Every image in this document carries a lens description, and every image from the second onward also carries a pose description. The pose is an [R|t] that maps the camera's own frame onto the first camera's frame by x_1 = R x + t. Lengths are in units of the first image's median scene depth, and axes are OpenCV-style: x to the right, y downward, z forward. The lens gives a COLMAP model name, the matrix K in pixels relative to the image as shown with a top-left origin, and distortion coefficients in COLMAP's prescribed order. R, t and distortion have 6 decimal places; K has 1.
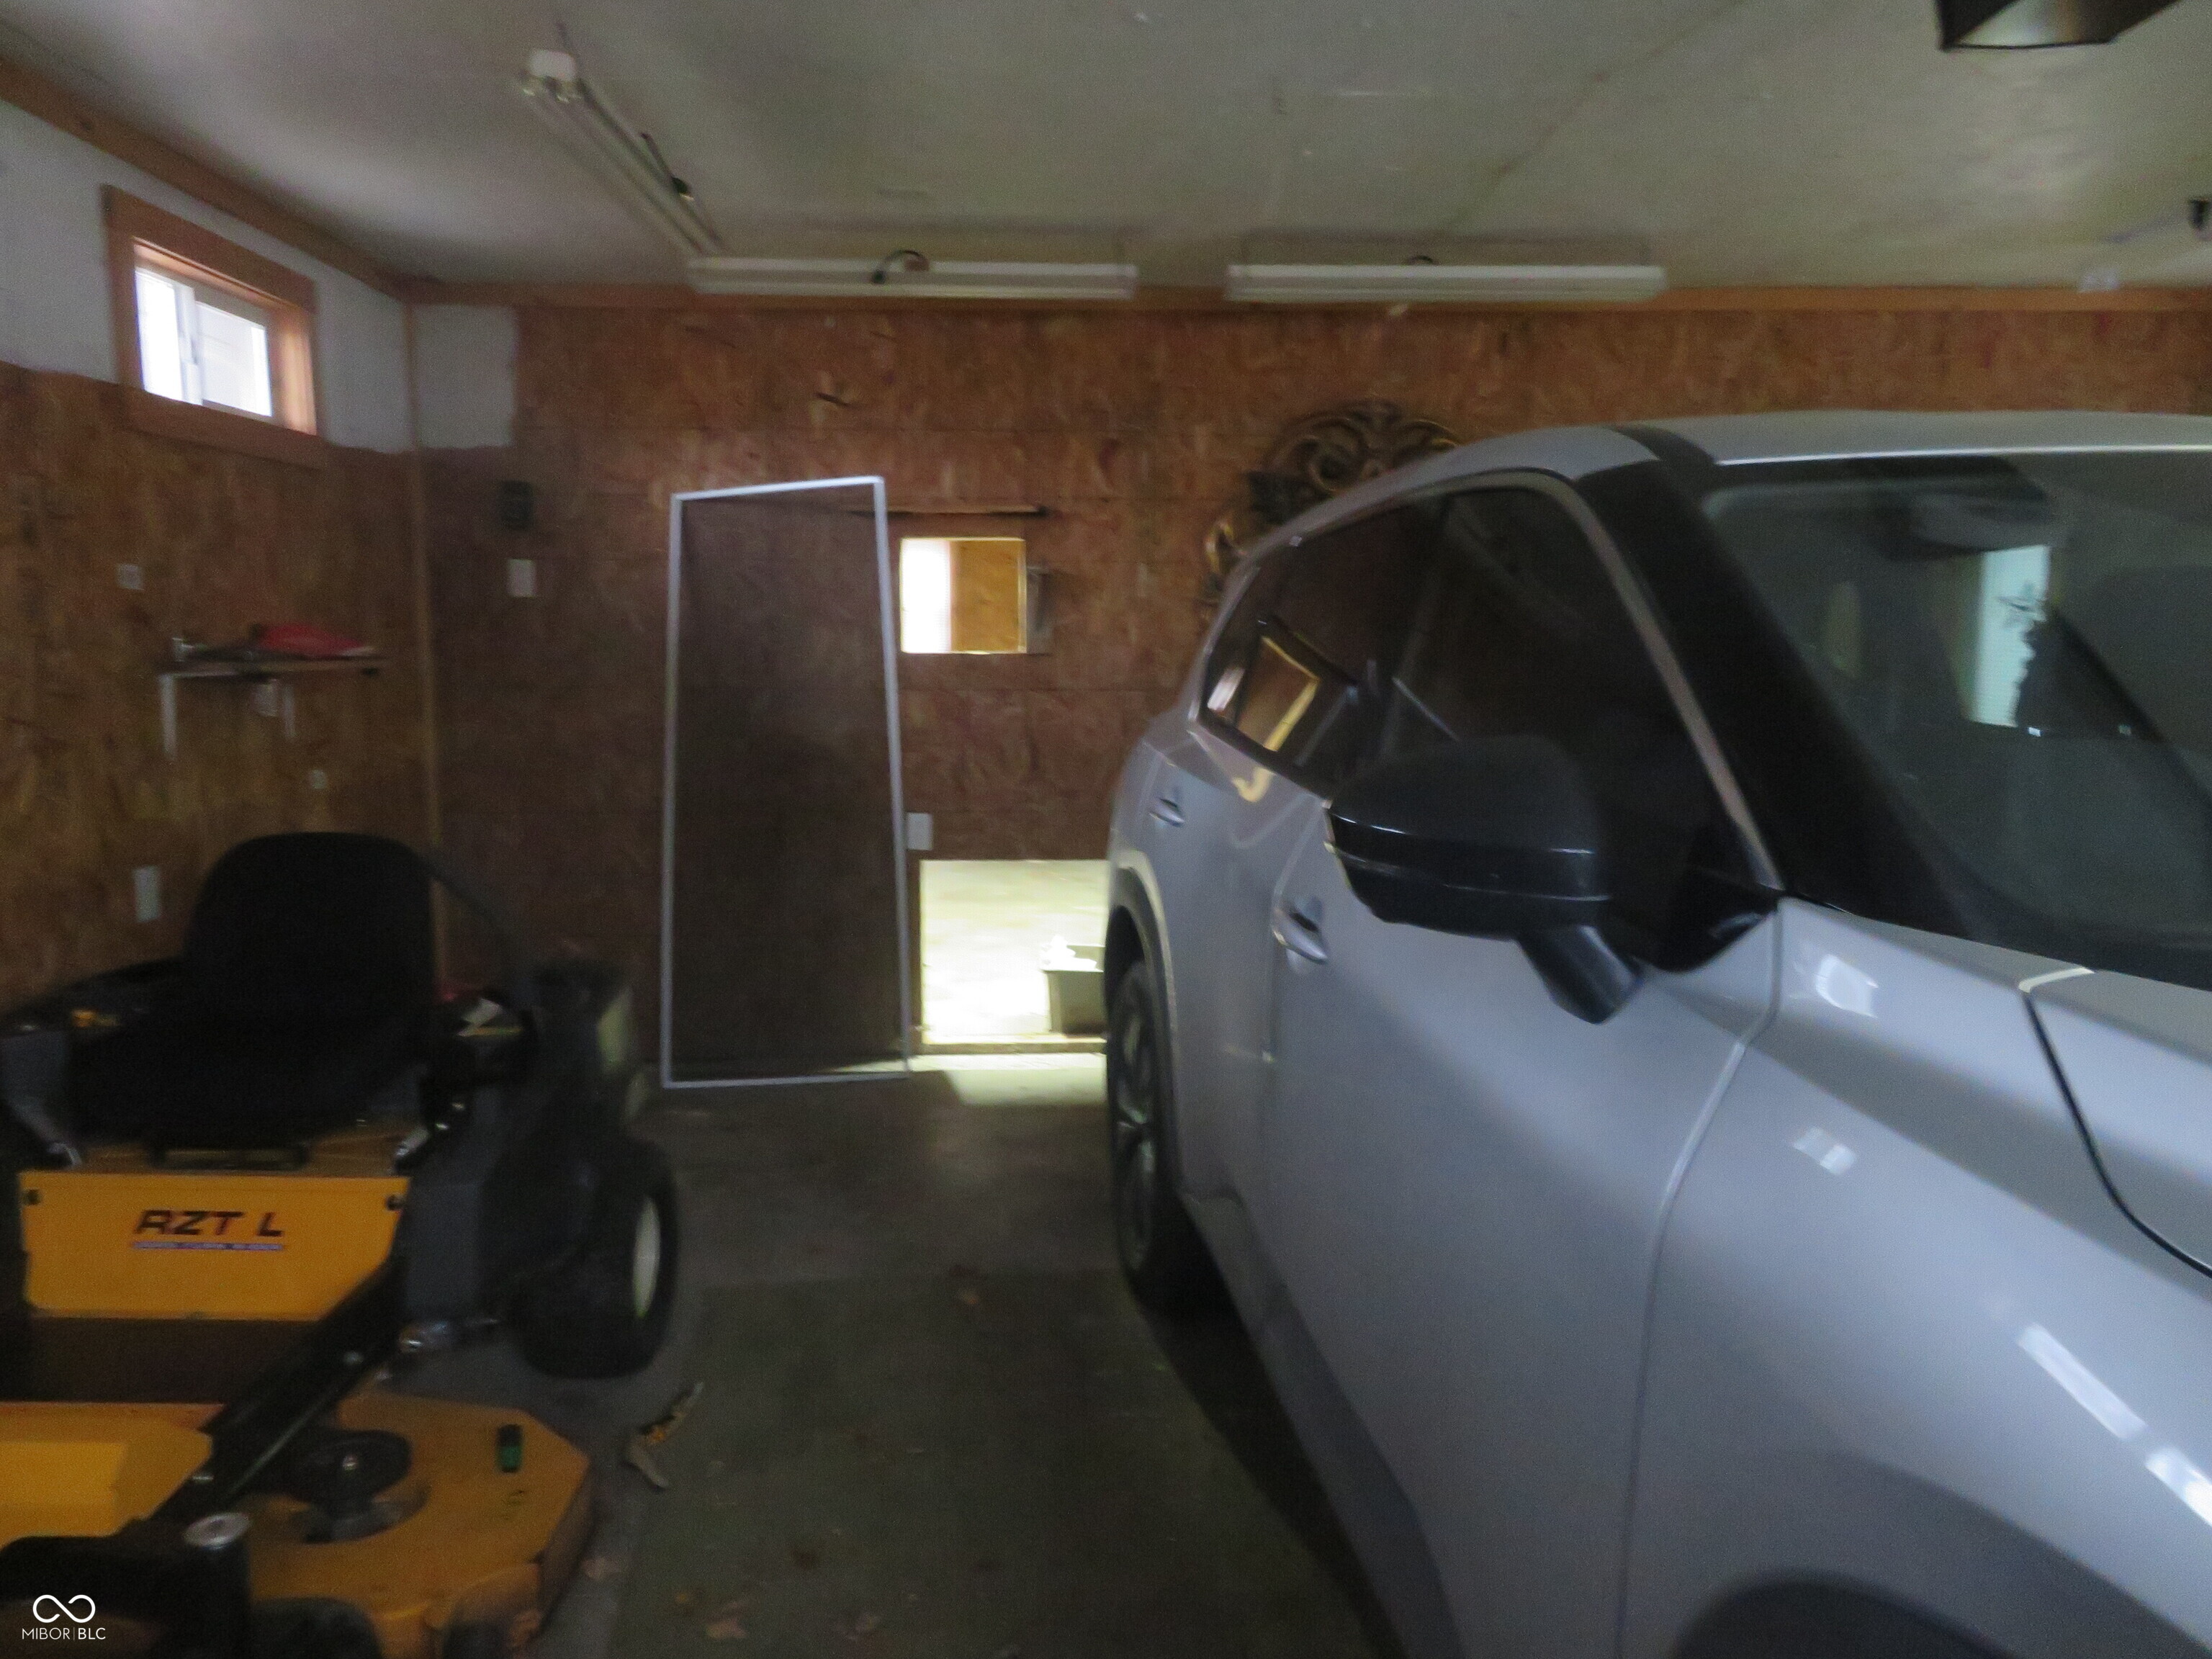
lens RADIAL K [[1596.9, 0, 1106.0], [0, 1596.9, 829.5], [0, 0, 1]] dist [-0.001662, -0.002293]
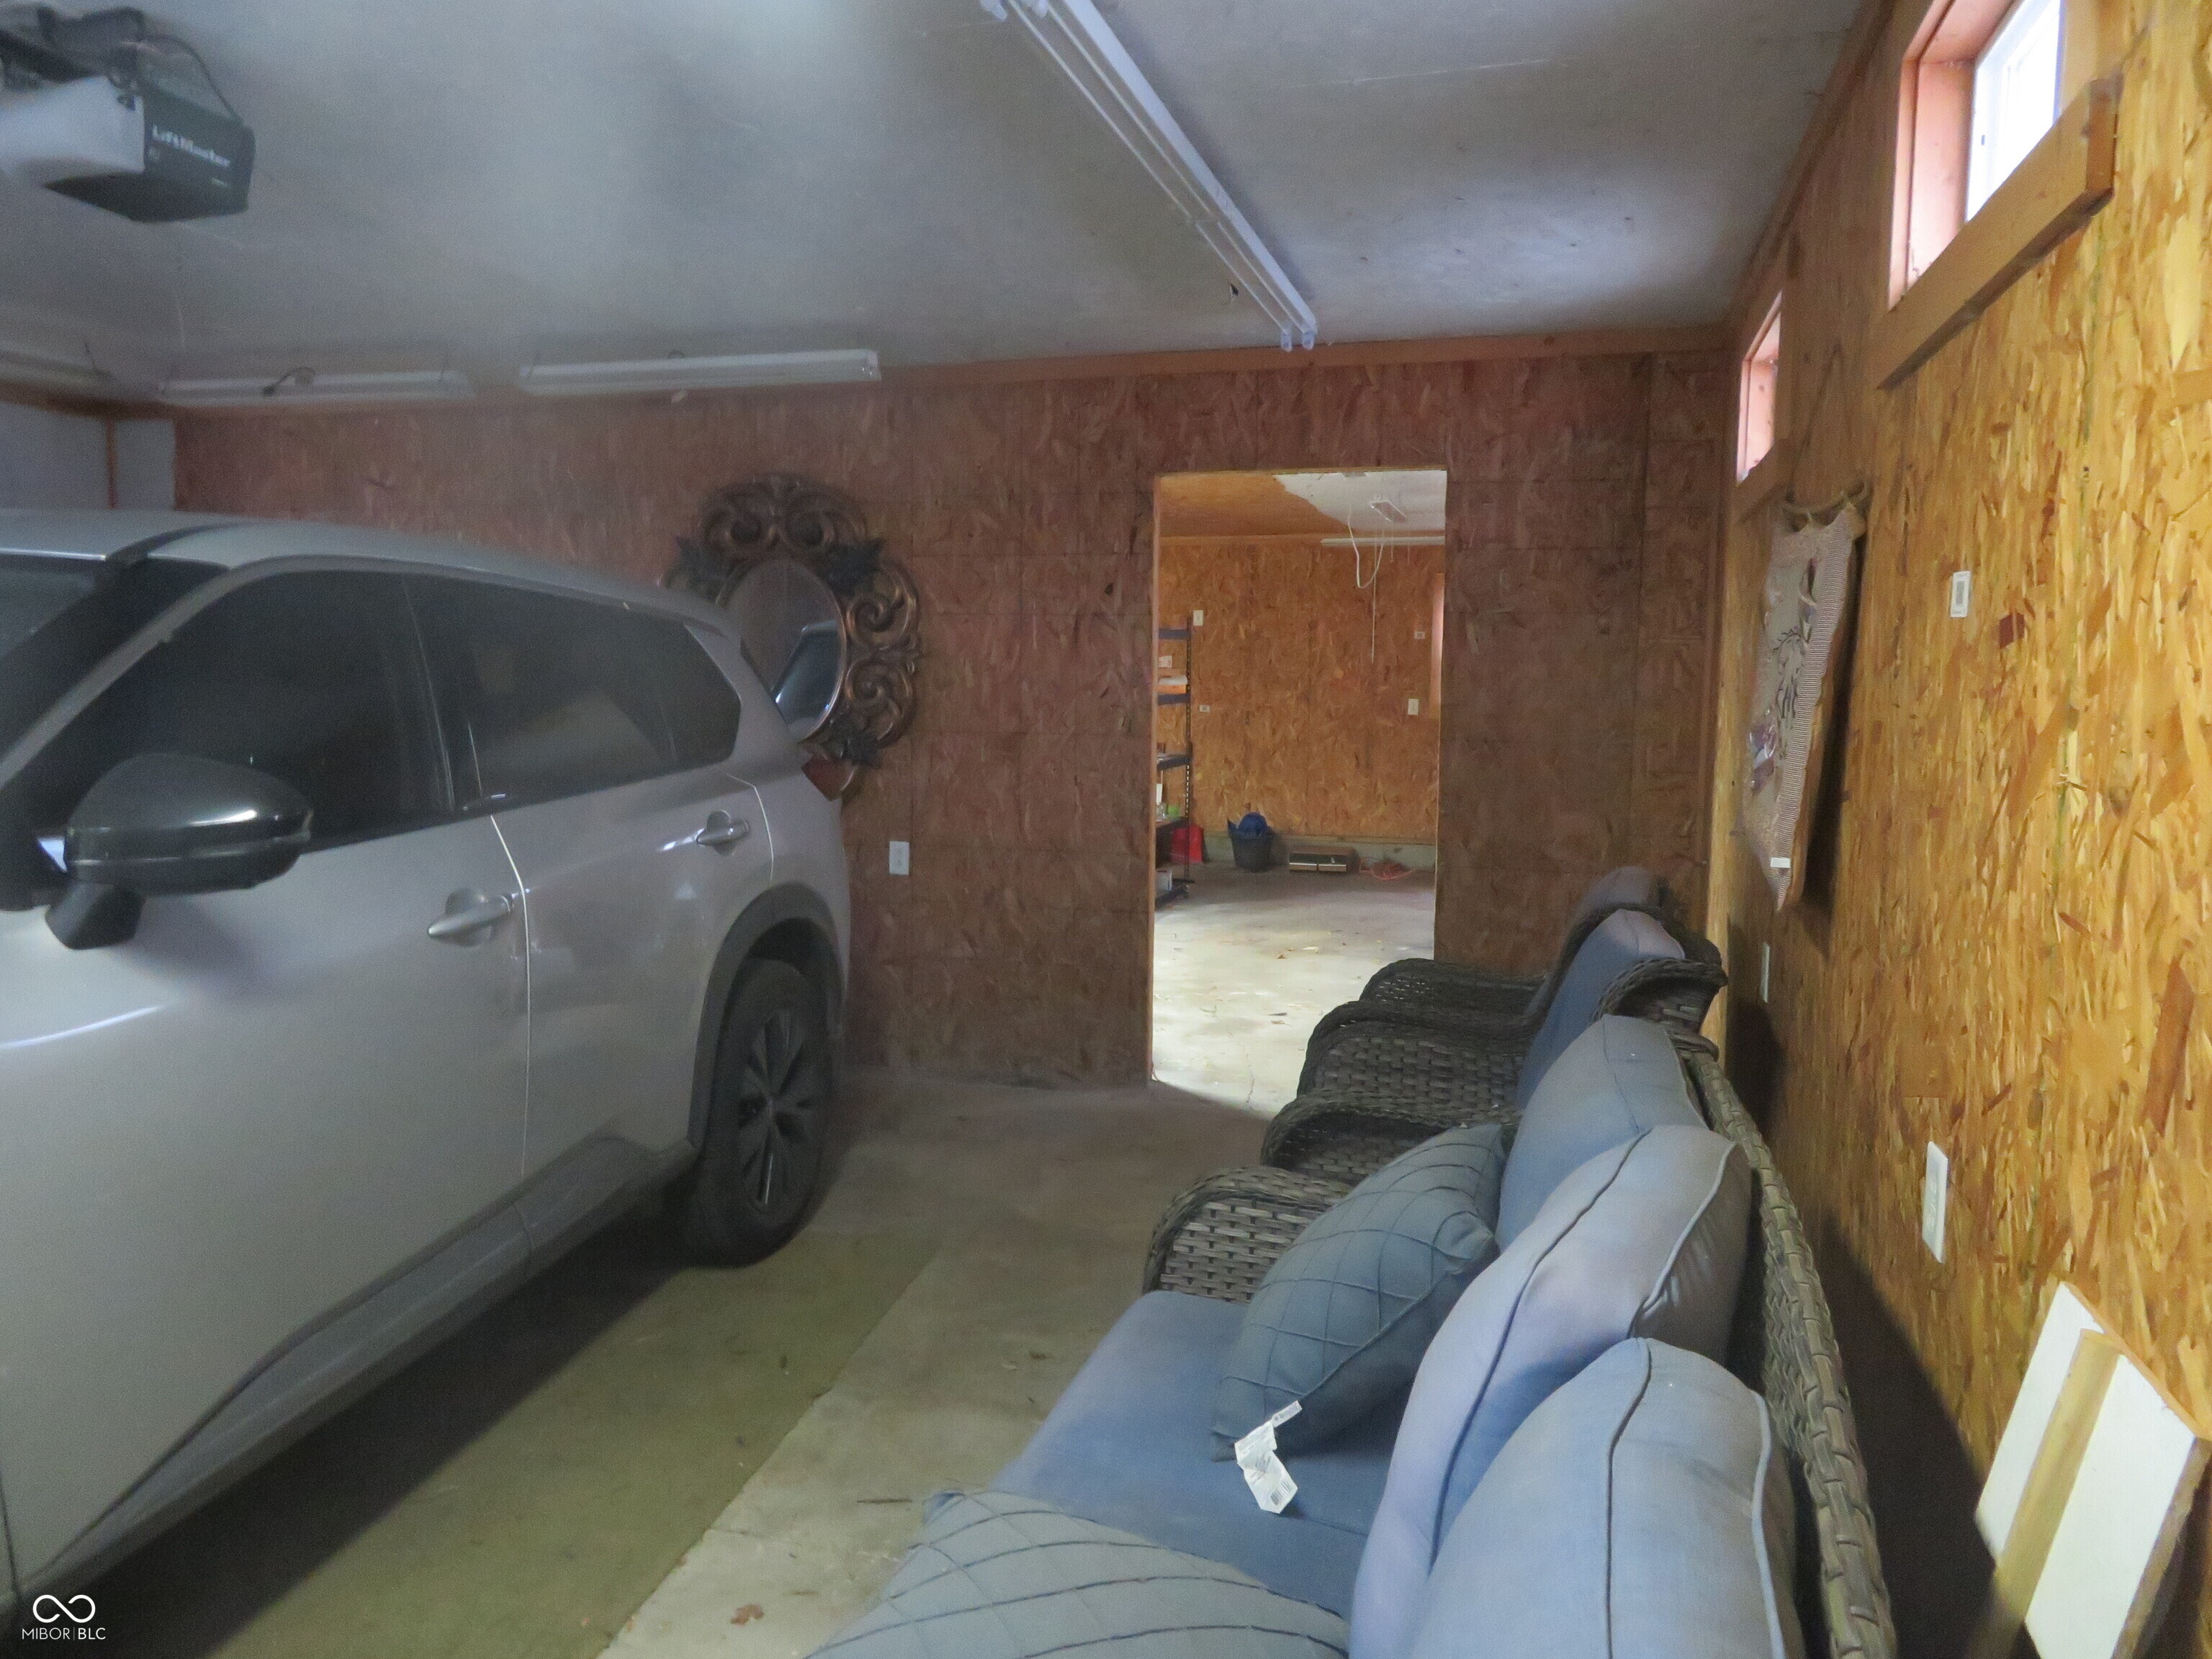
lens RADIAL K [[1596.9, 0, 1106.0], [0, 1596.9, 829.5], [0, 0, 1]] dist [-0.001662, -0.002293]
pose [[0.949518, 0.042630, -0.310803, 0.747554], [-0.053065, 0.998273, -0.025192, -0.002740], [0.309193, 0.040414, 0.950140, 0.017212]]
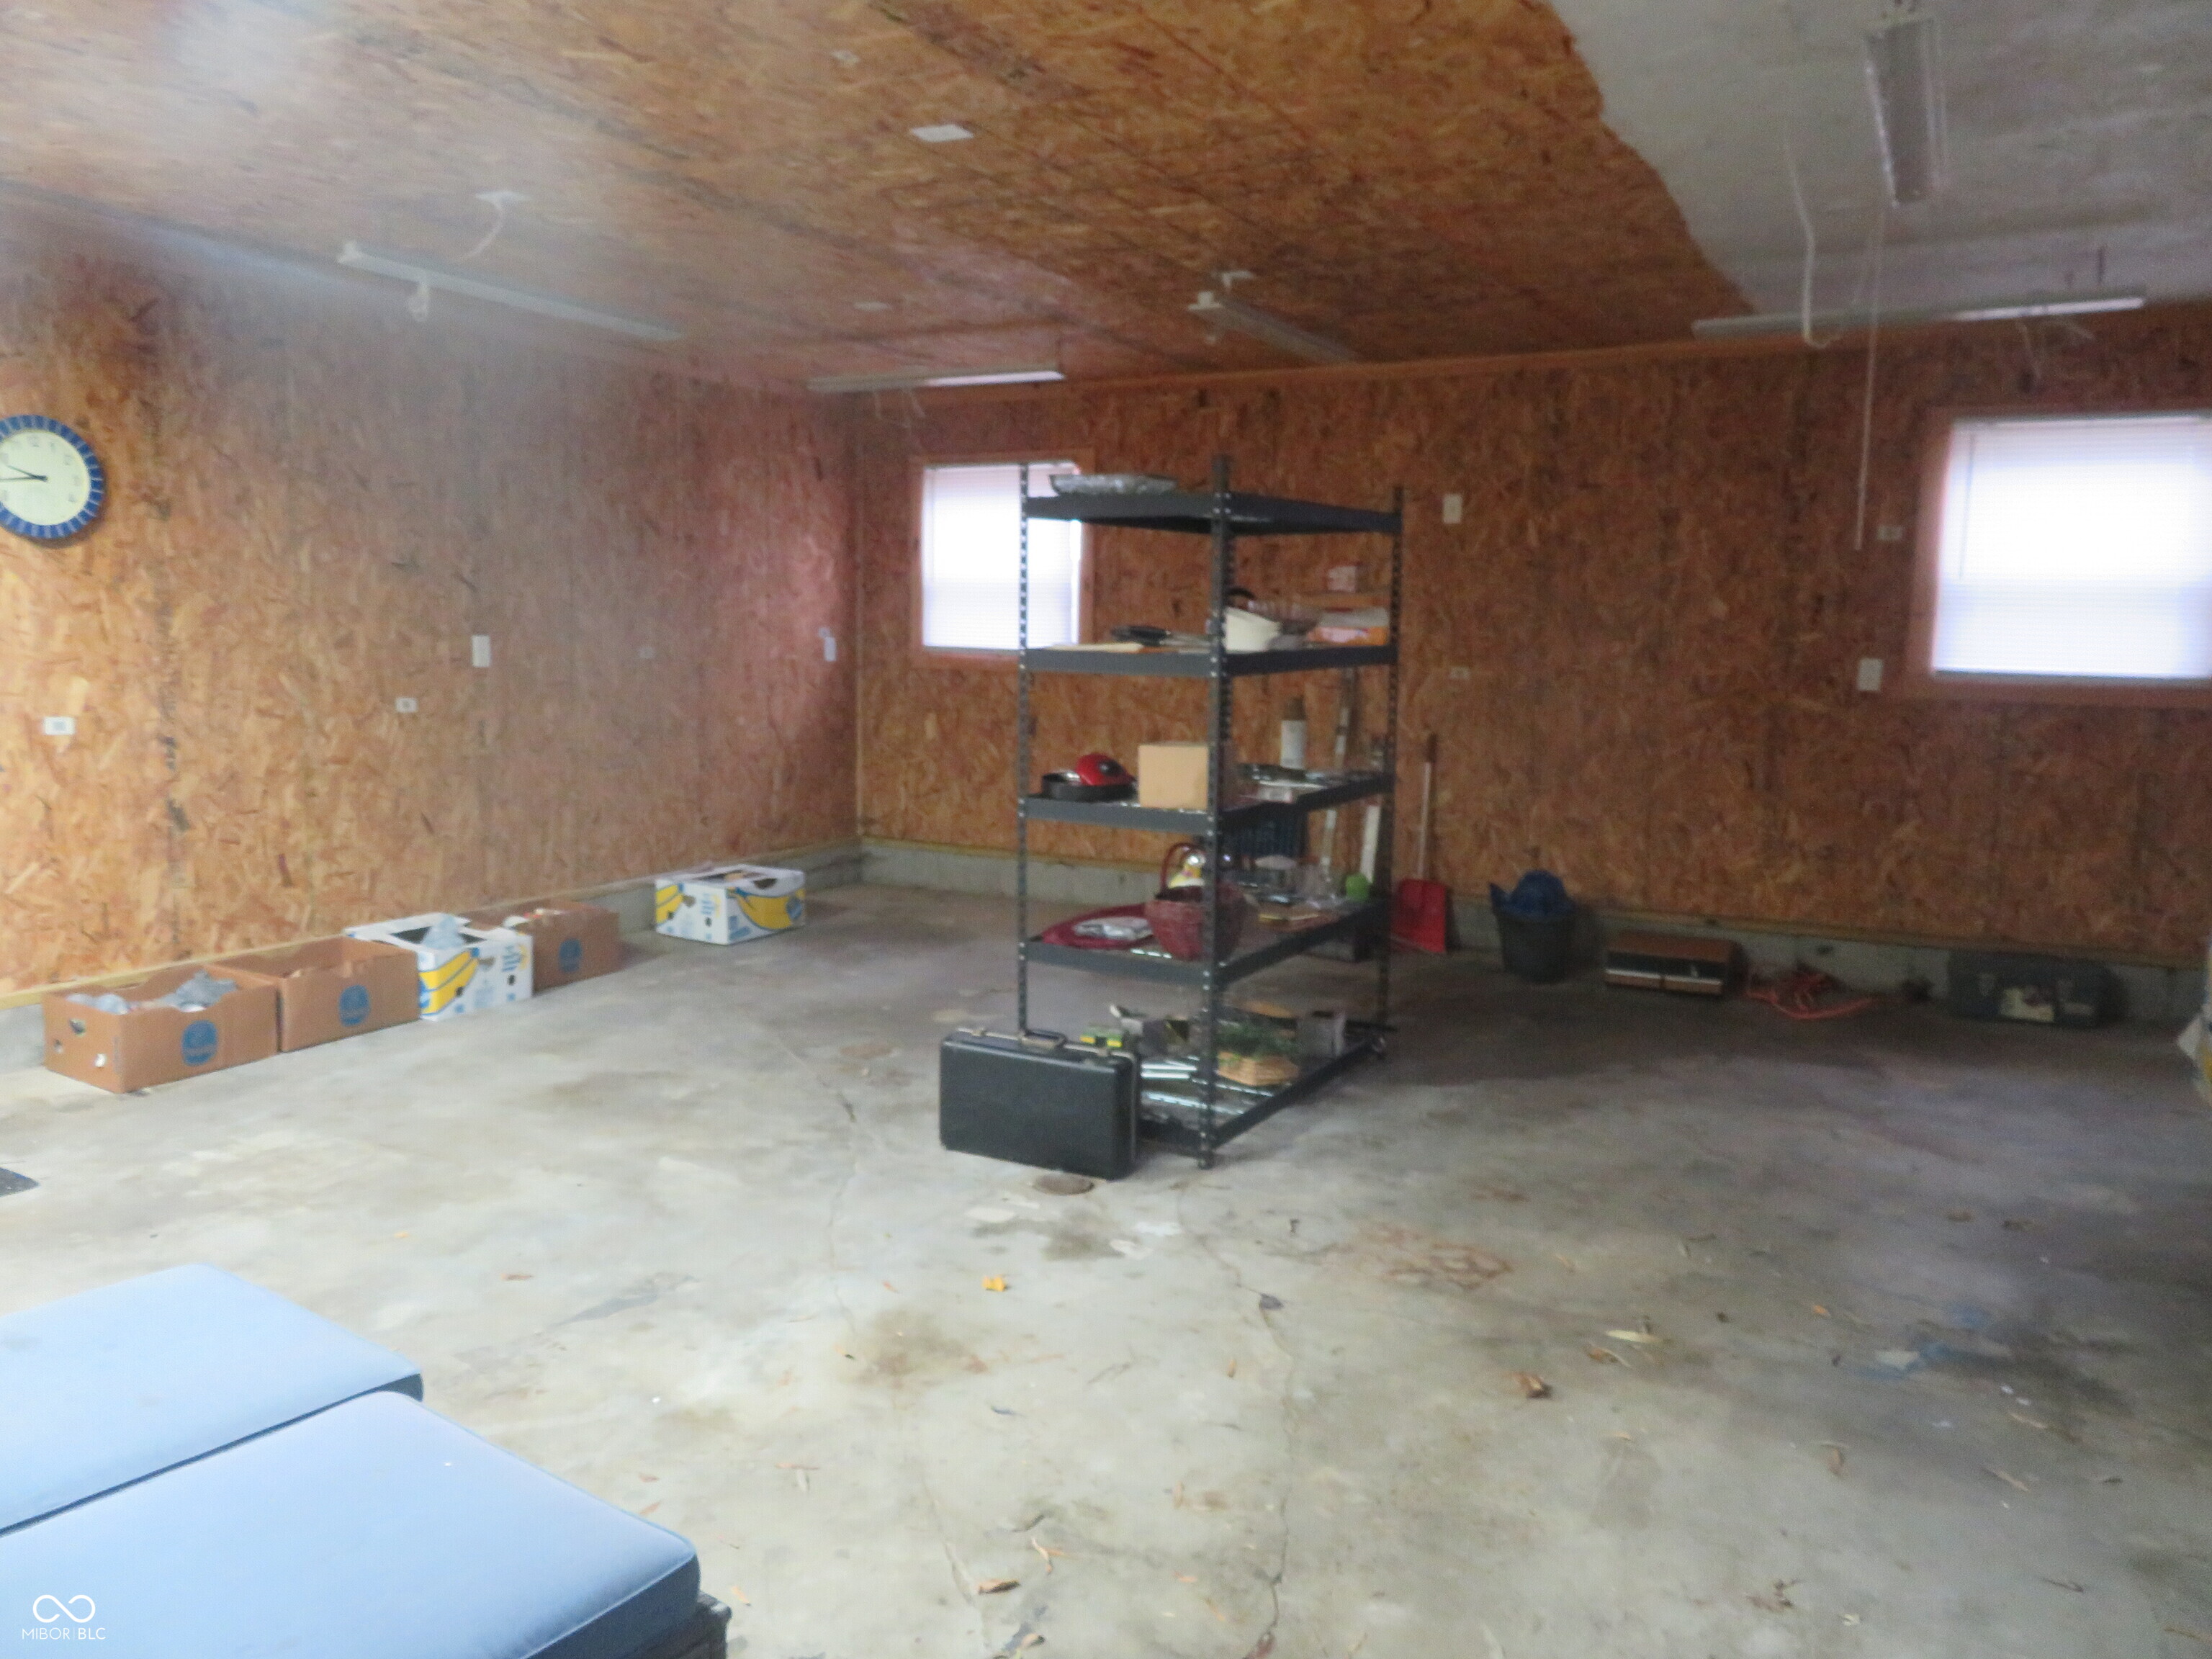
lens RADIAL K [[1596.9, 0, 1106.0], [0, 1596.9, 829.5], [0, 0, 1]] dist [-0.001662, -0.002293]
pose [[0.862786, 0.079613, -0.499261, 0.663672], [-0.081054, 0.996532, 0.018836, -0.055575], [0.499029, 0.024216, 0.866247, 0.462299]]
